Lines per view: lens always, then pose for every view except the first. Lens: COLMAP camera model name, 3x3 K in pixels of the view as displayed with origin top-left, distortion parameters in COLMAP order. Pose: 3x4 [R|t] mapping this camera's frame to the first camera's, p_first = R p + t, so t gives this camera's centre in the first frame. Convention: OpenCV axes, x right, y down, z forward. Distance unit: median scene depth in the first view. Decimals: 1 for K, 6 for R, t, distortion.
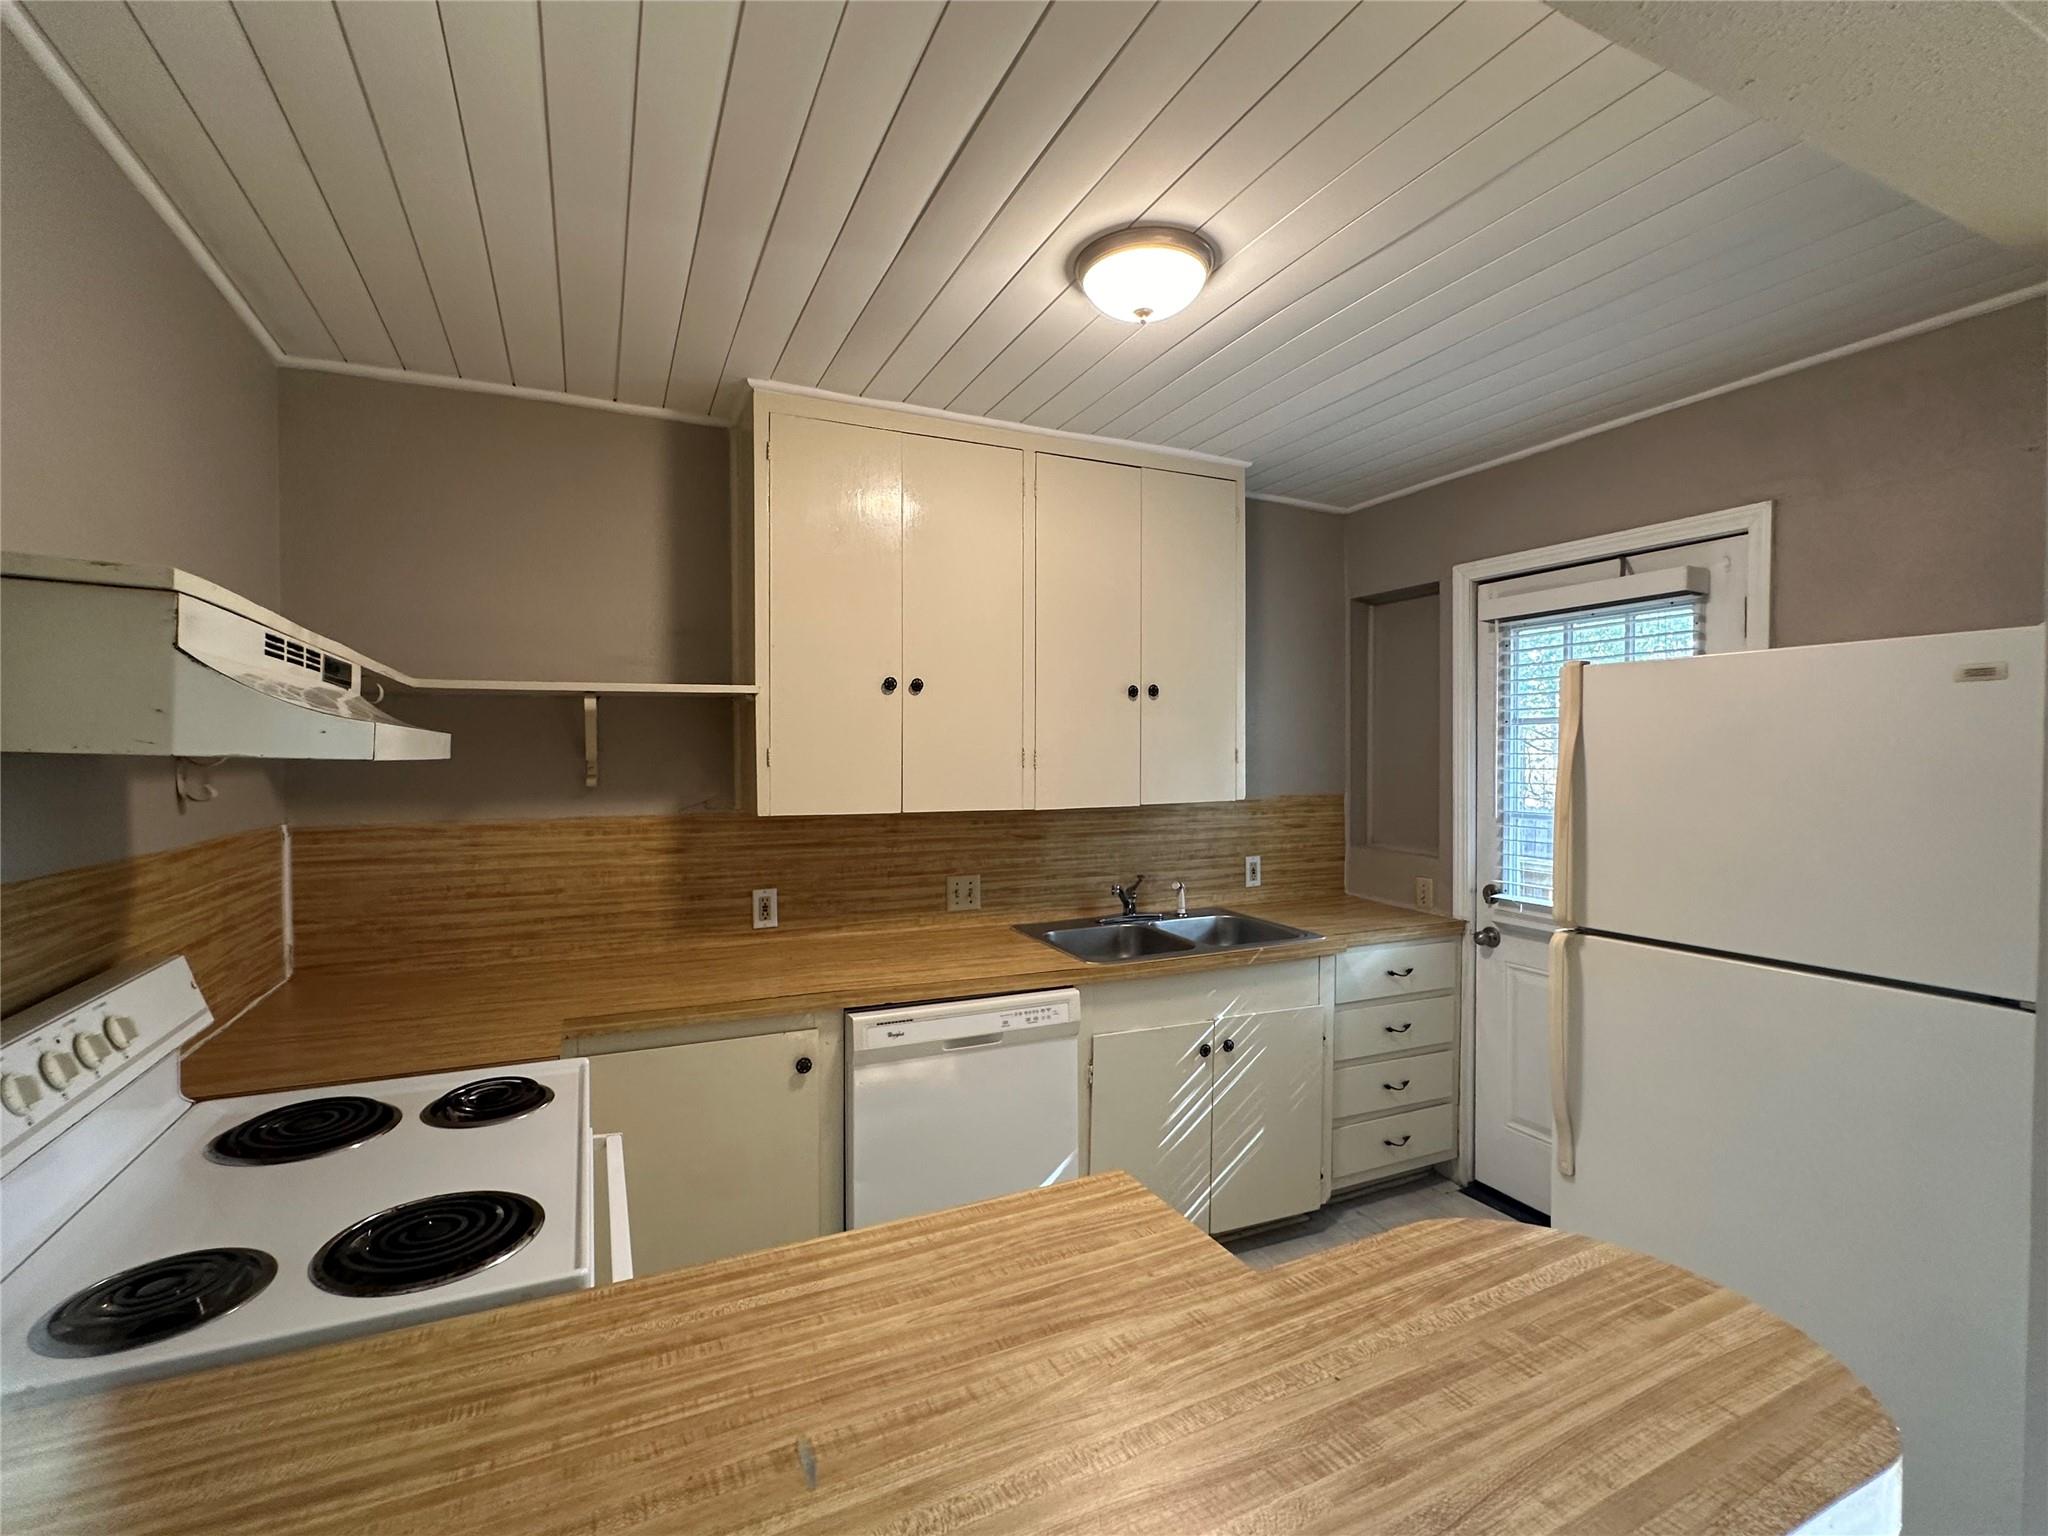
lens RADIAL K [[917.8, 0, 1020.9], [0, 917.8, 777.7], [0, 0, 1]] dist [-0.002340, 0.000693]
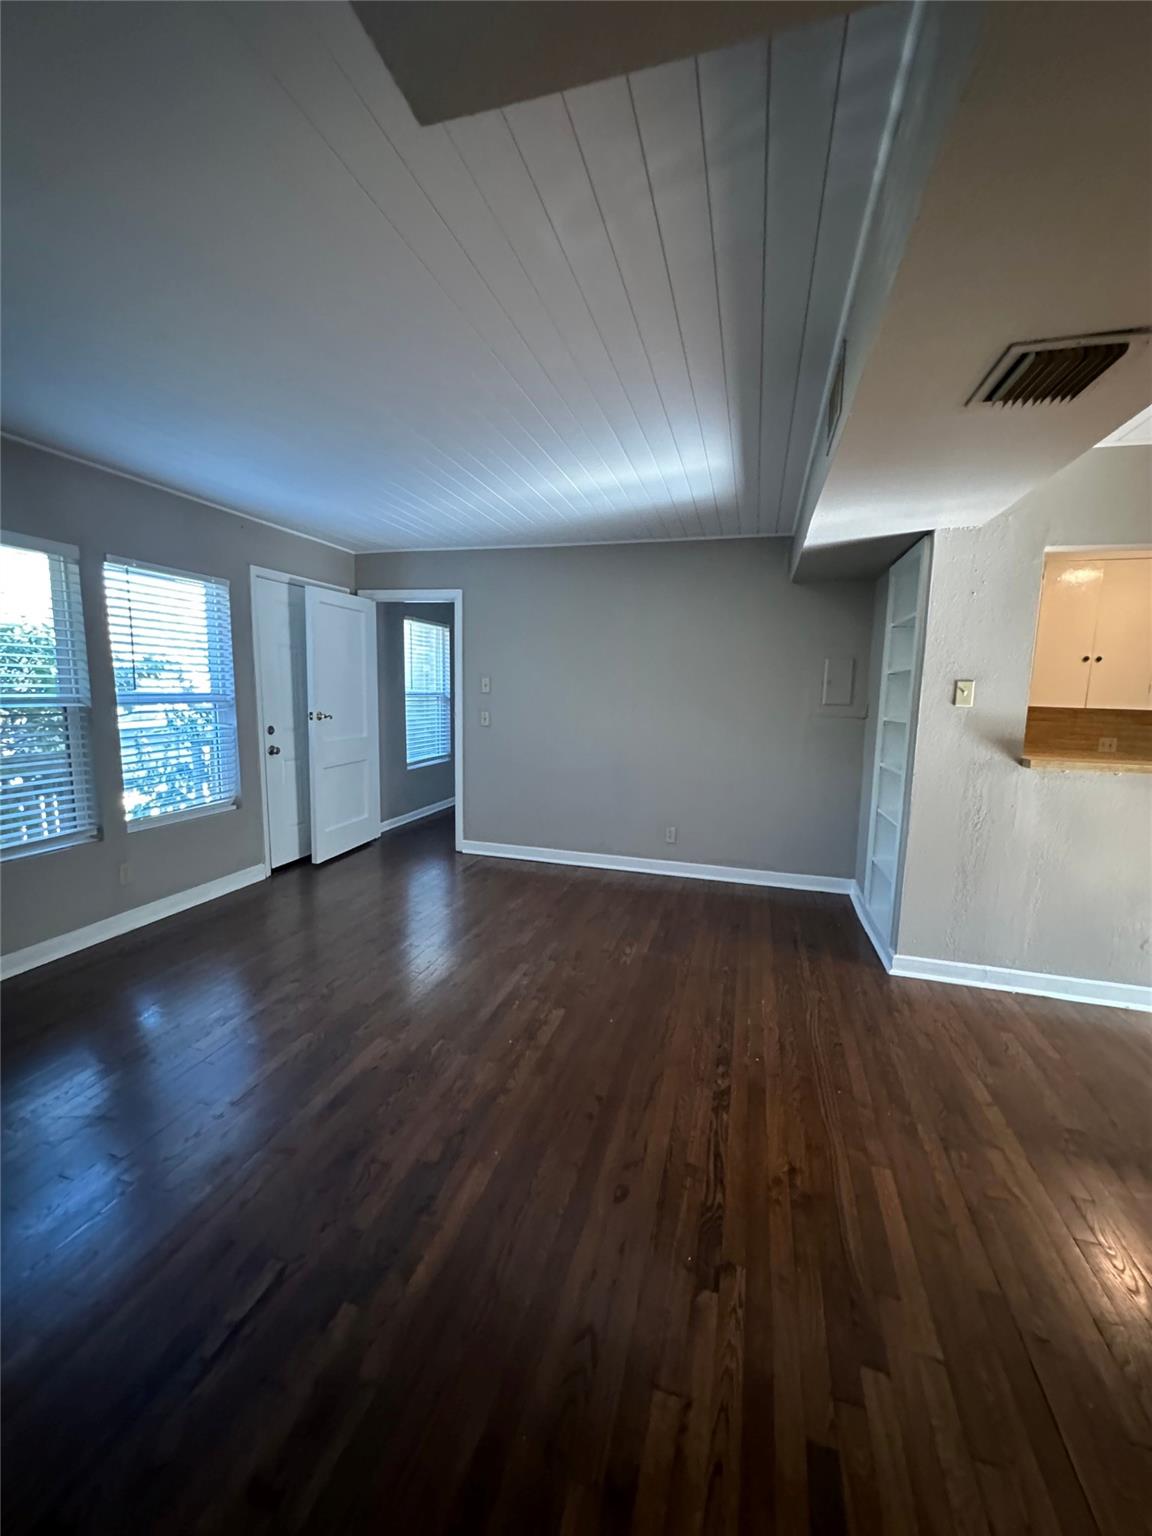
lens RADIAL K [[614.8, 0, 571.7], [0, 614.8, 764.6], [0, 0, 1]] dist [-0.002187, 0.000608]
pose [[0.749905, 0.100976, -0.653794, -0.063392], [-0.043598, 0.993677, 0.103463, 0.078814], [0.660107, -0.049084, 0.749566, -1.251296]]
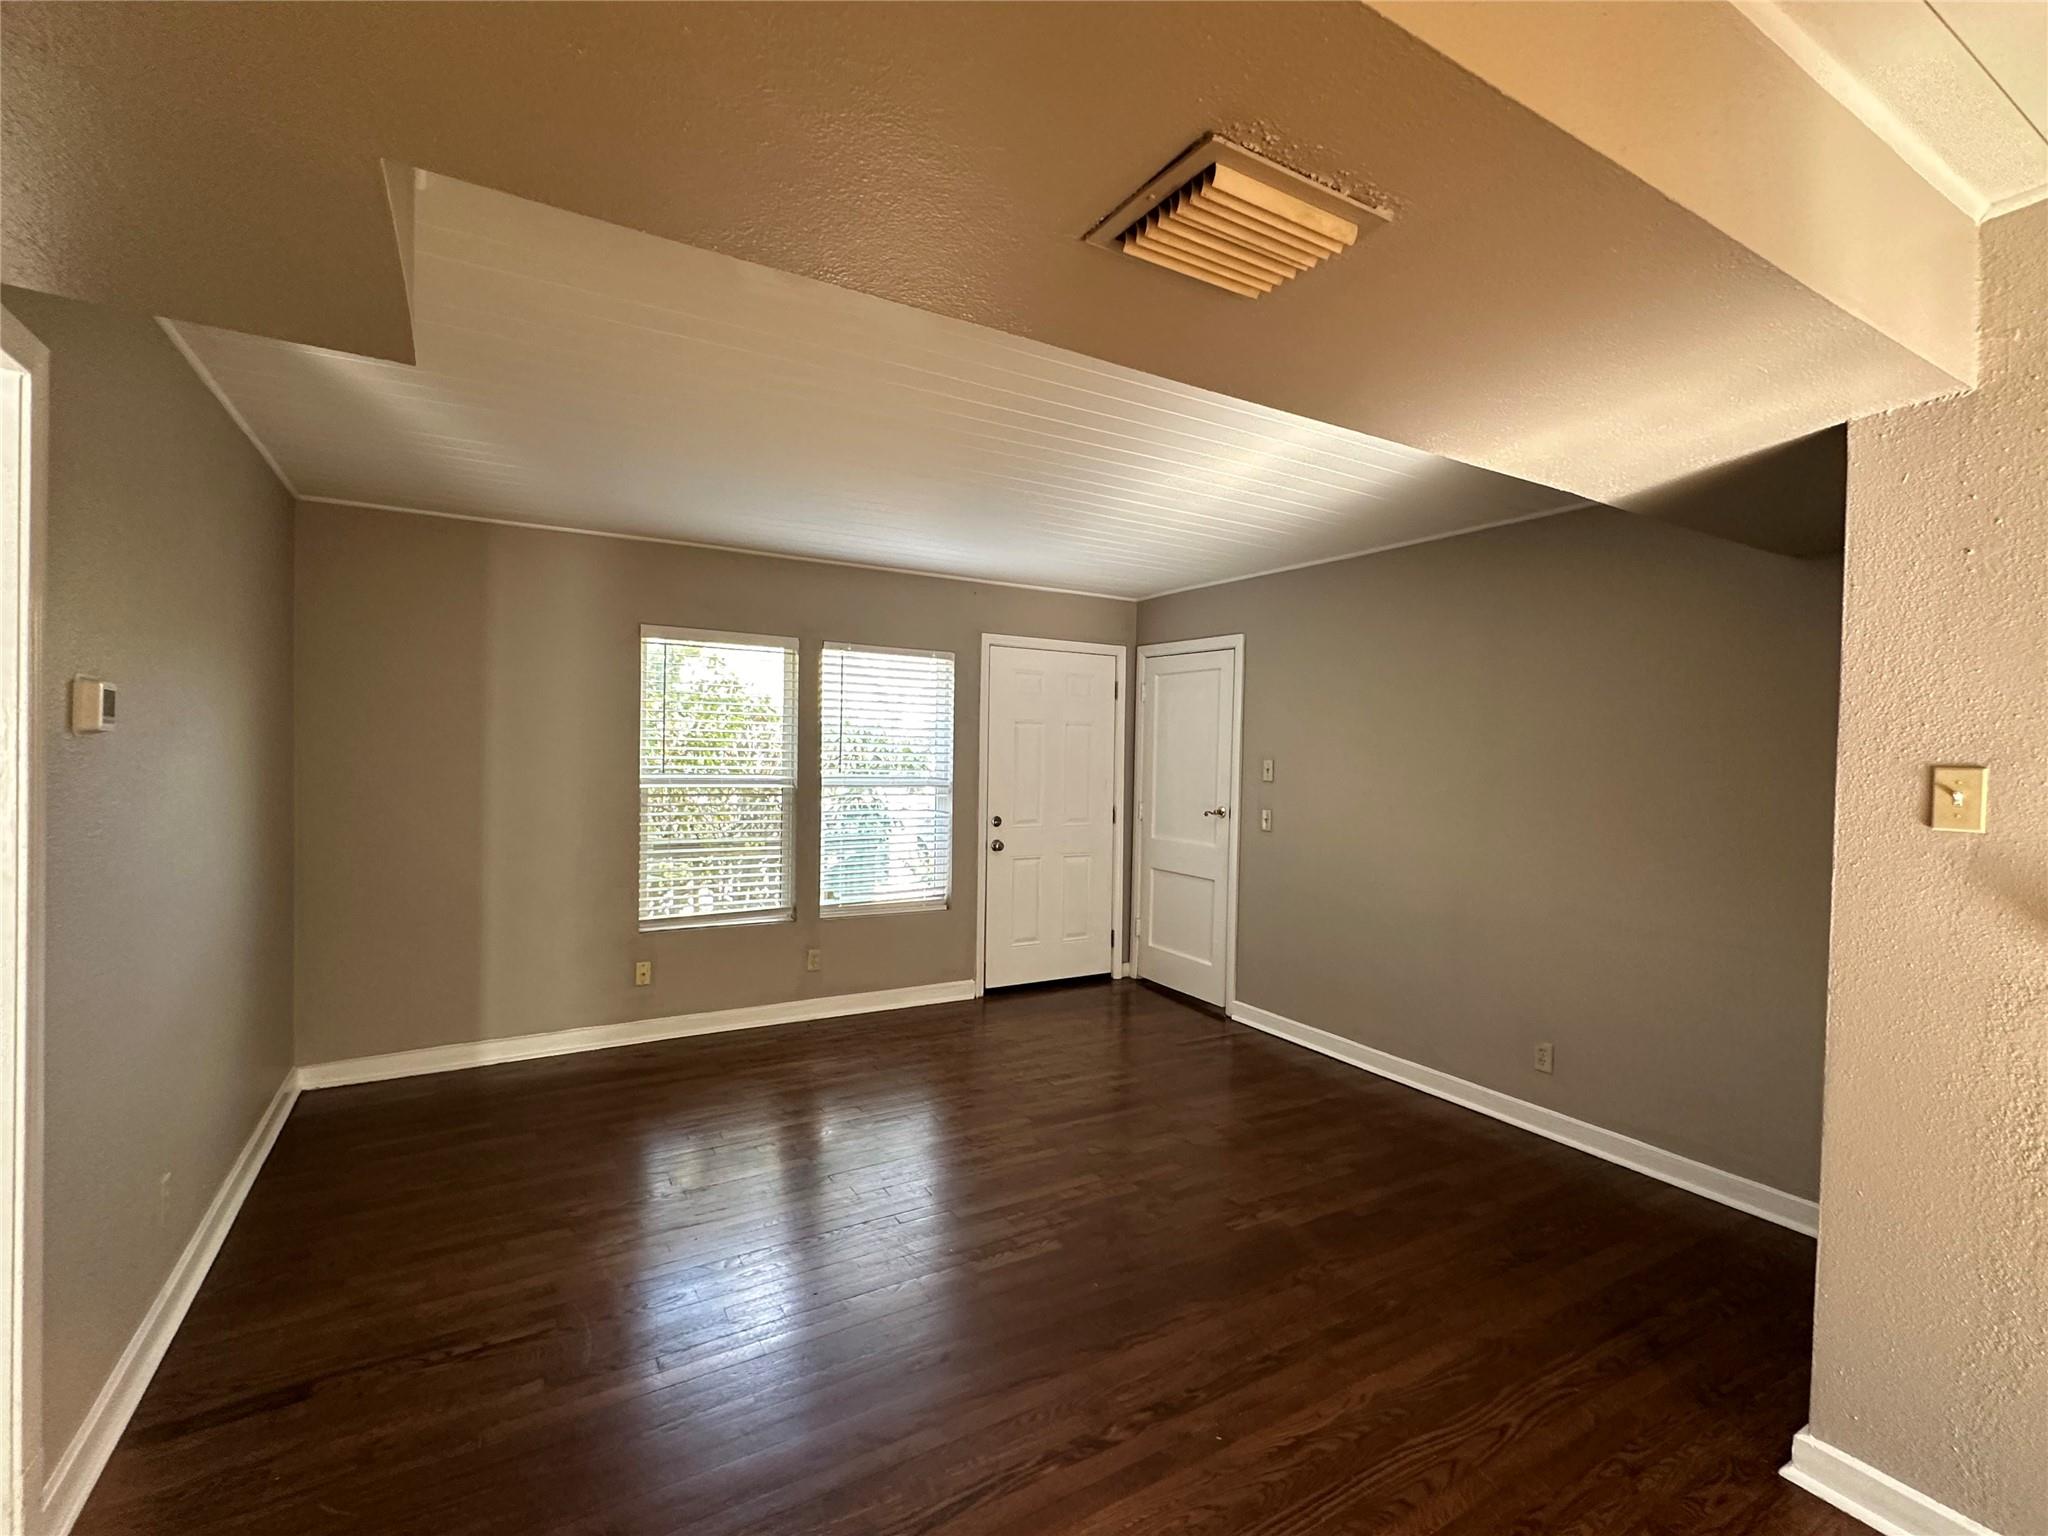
lens RADIAL K [[917.8, 0, 1012.0], [0, 917.8, 766.3], [0, 0, 1]] dist [-0.002340, 0.000693]
pose [[0.083312, 0.016452, -0.996388, 0.318715], [-0.053880, 0.998476, 0.011981, 0.040555], [0.995066, 0.052687, 0.084071, -0.677926]]
